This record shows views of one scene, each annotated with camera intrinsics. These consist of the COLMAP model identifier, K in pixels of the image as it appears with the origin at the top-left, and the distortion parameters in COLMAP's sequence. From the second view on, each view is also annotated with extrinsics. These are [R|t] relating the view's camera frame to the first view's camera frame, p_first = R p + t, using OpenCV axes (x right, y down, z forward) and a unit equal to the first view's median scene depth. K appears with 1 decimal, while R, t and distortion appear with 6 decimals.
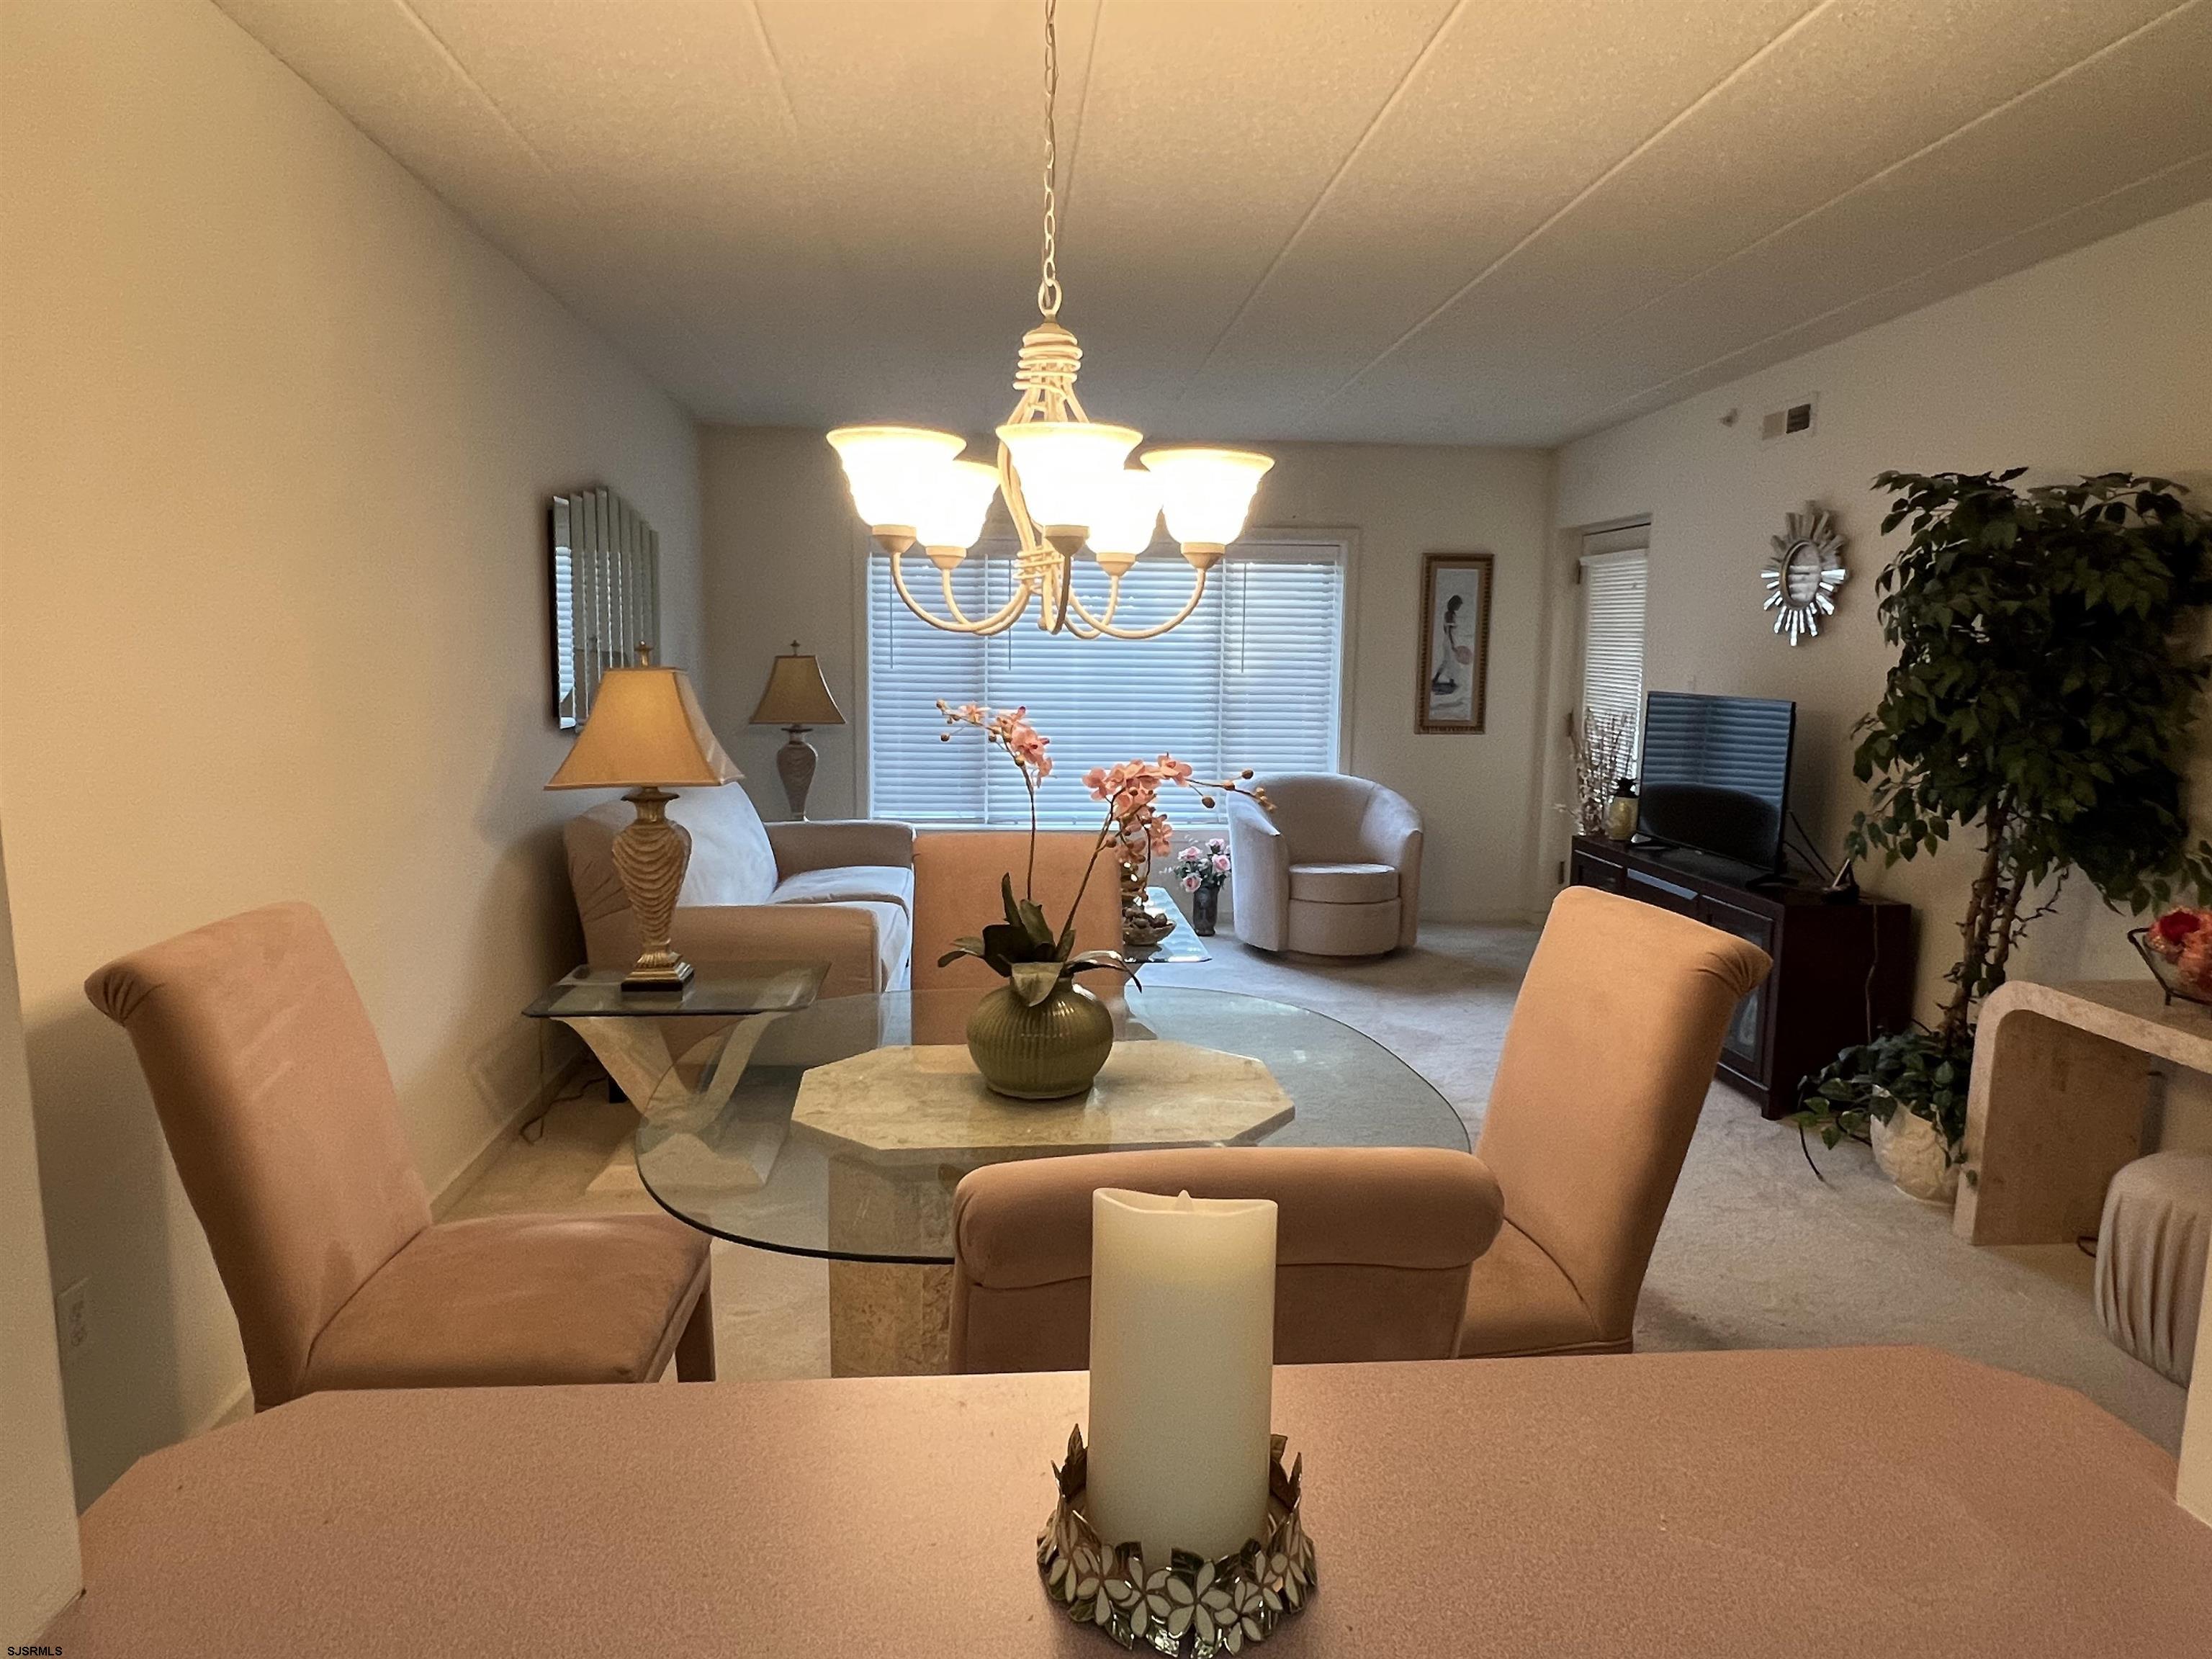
lens RADIAL K [[1376.8, 0, 1092.5], [0, 1376.8, 842.7], [0, 0, 1]] dist [-0.000642, -0.007589]
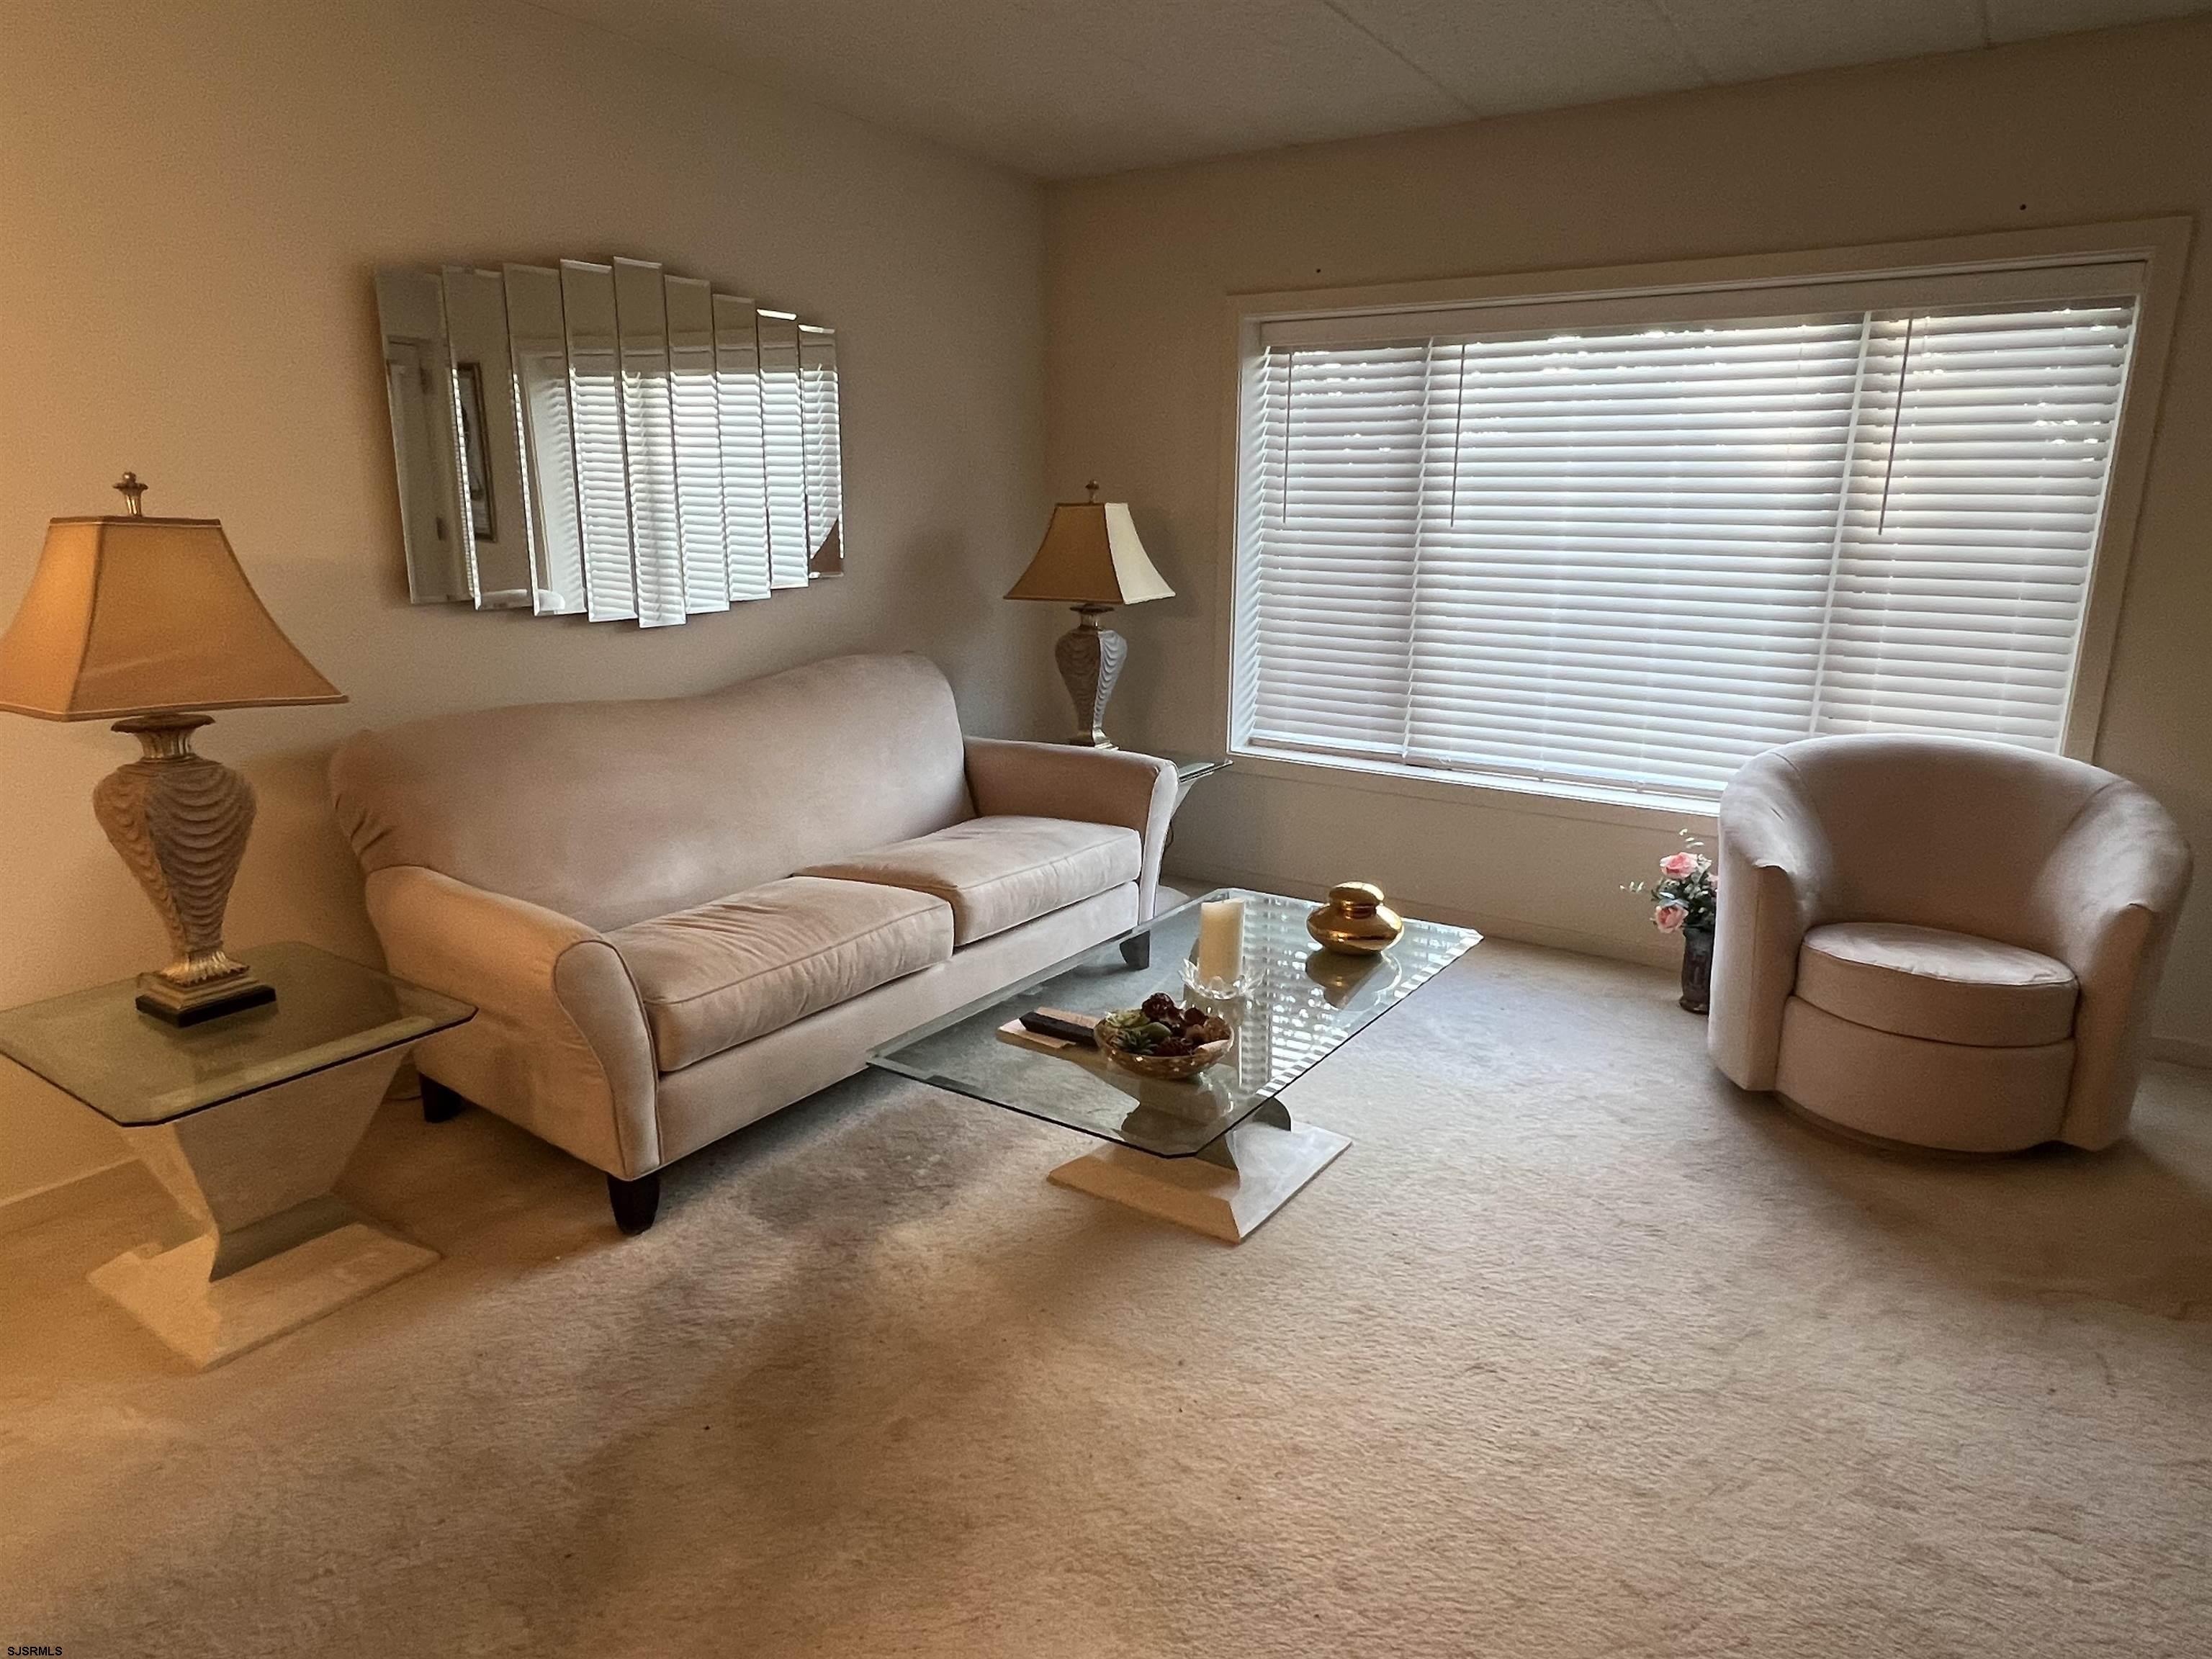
lens RADIAL K [[1376.8, 0, 1095.0], [0, 1376.8, 824.2], [0, 0, 1]] dist [-0.000642, -0.007589]
pose [[0.773053, 0.141903, -0.618266, 0.244690], [-0.085477, 0.989071, 0.120133, -0.058187], [0.628556, -0.040022, 0.776734, 0.450264]]
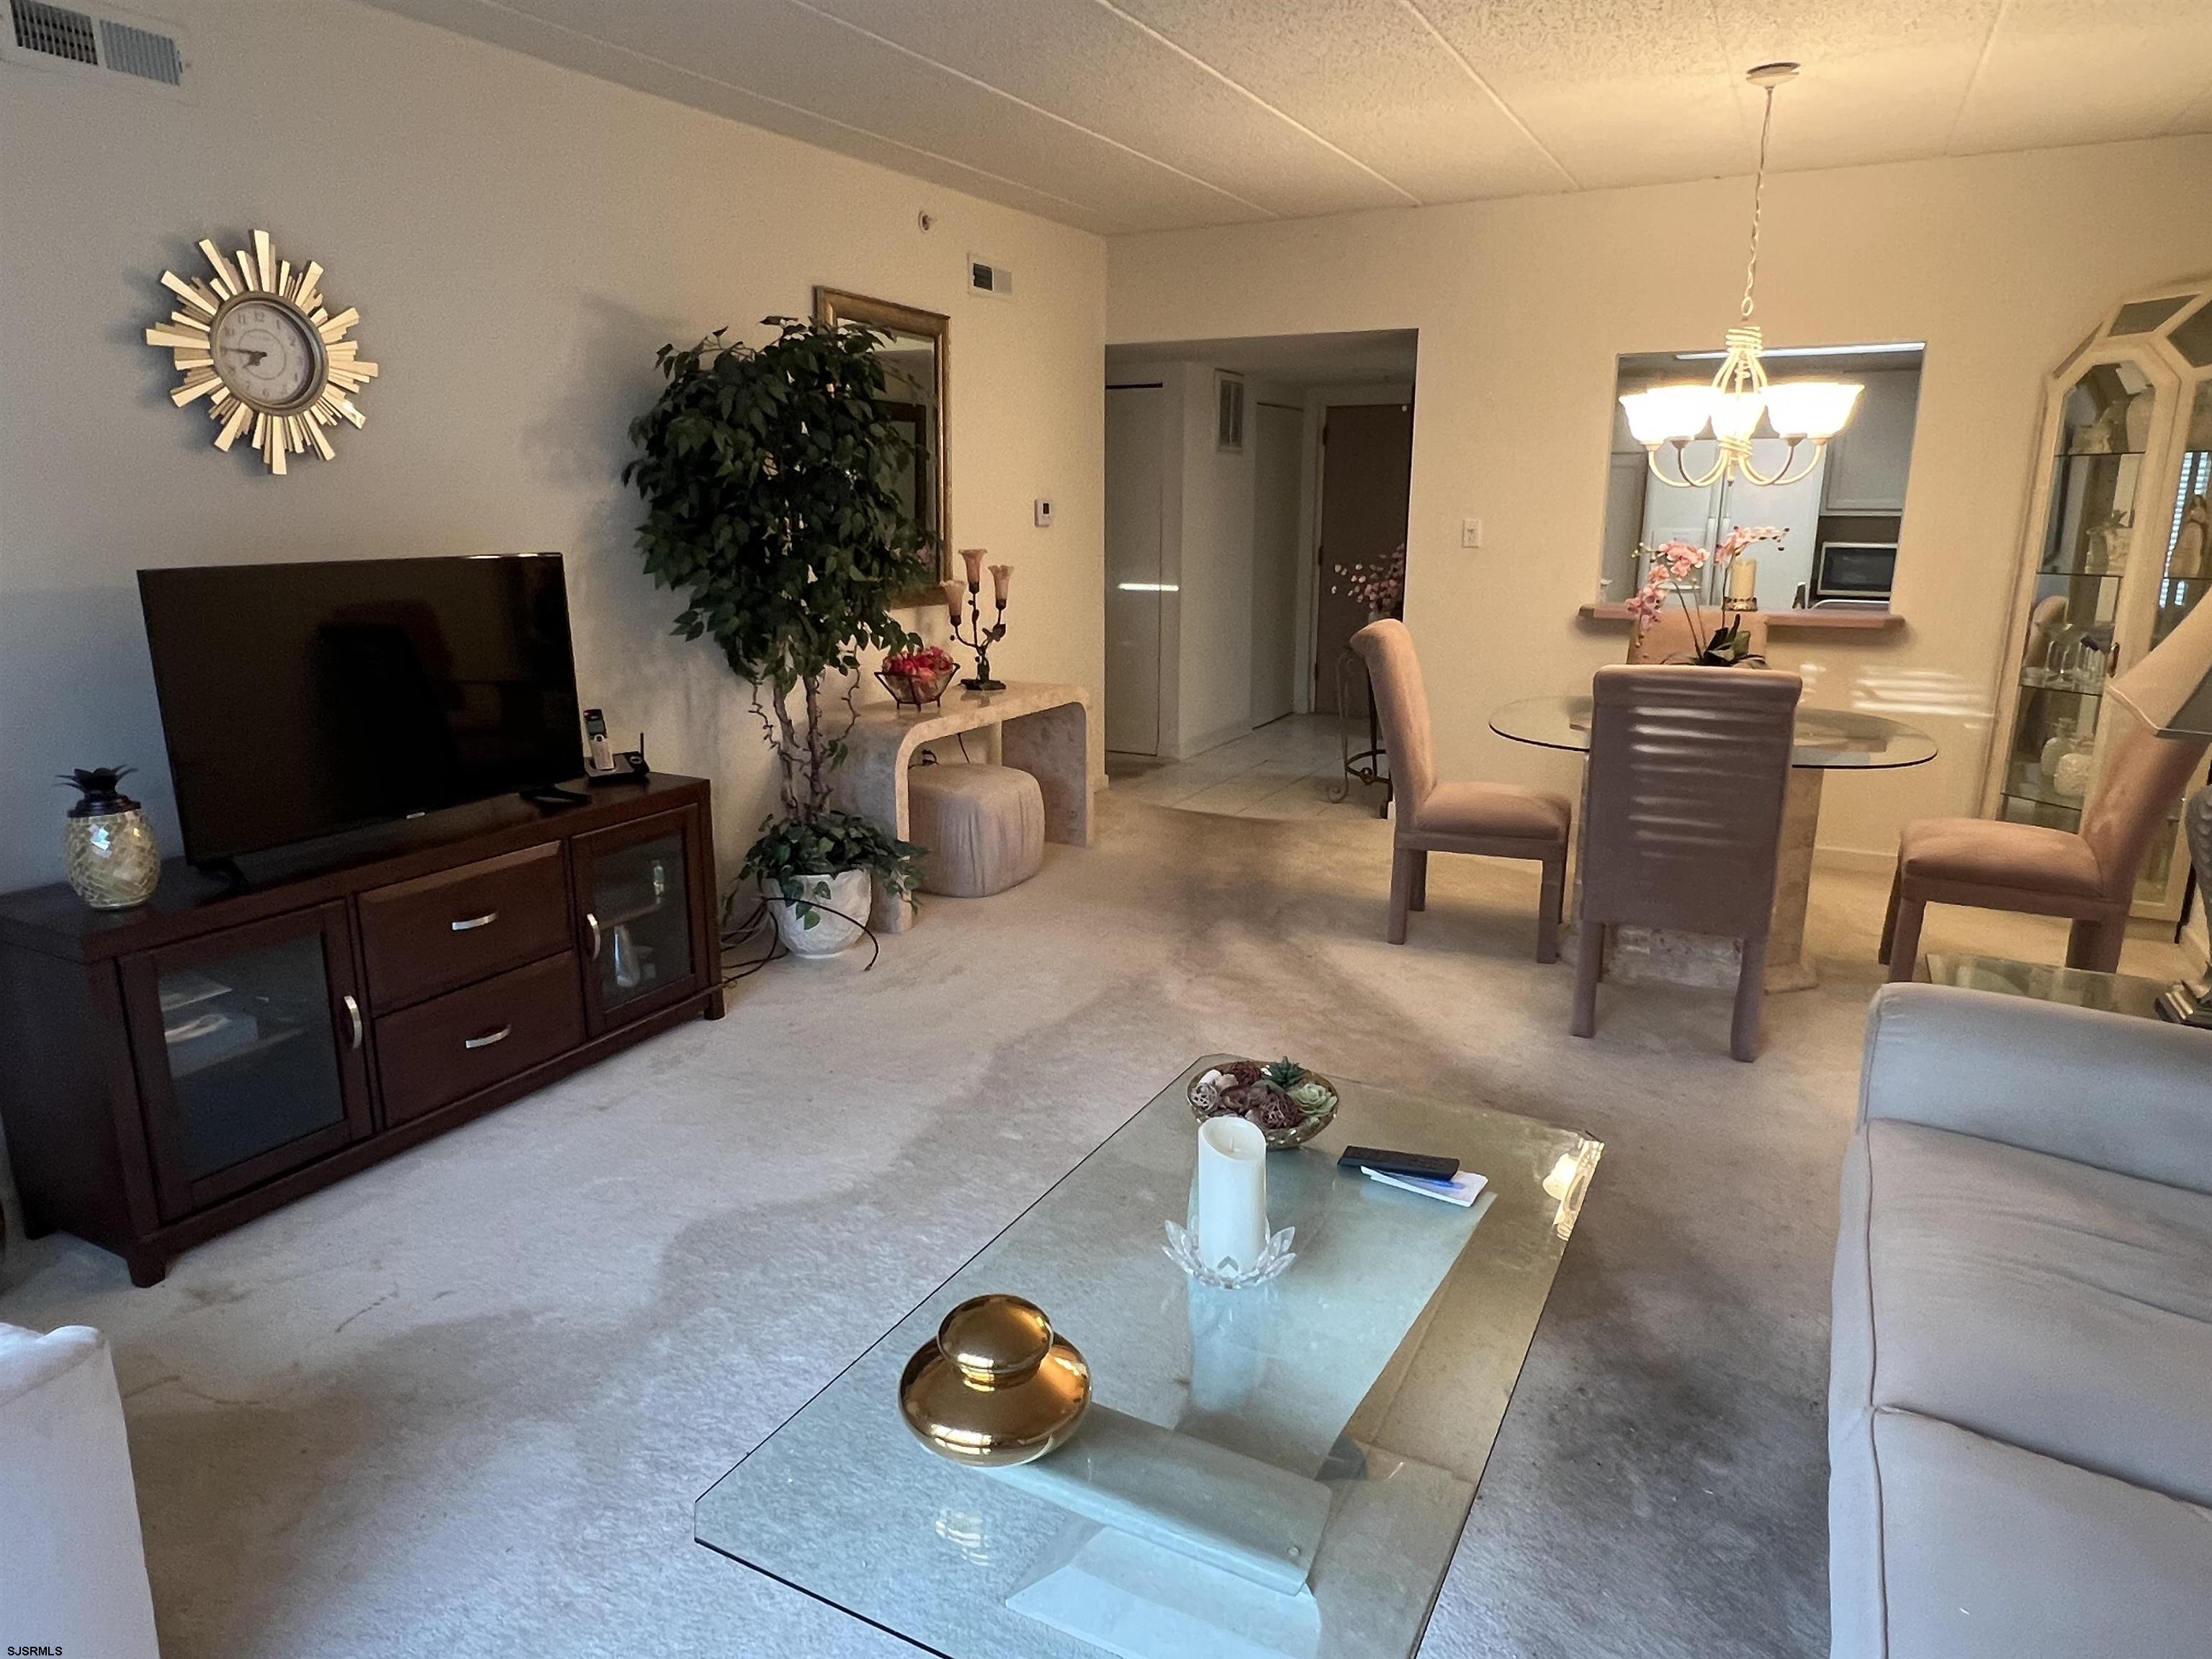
lens RADIAL K [[1376.8, 0, 1098.3], [0, 1376.8, 822.4], [0, 0, 1]] dist [-0.000642, -0.007589]
pose [[-0.845378, -0.139259, 0.515696, -0.111247], [0.063774, 0.932201, 0.356278, -0.149677], [-0.530348, 0.334077, -0.779181, 1.035146]]
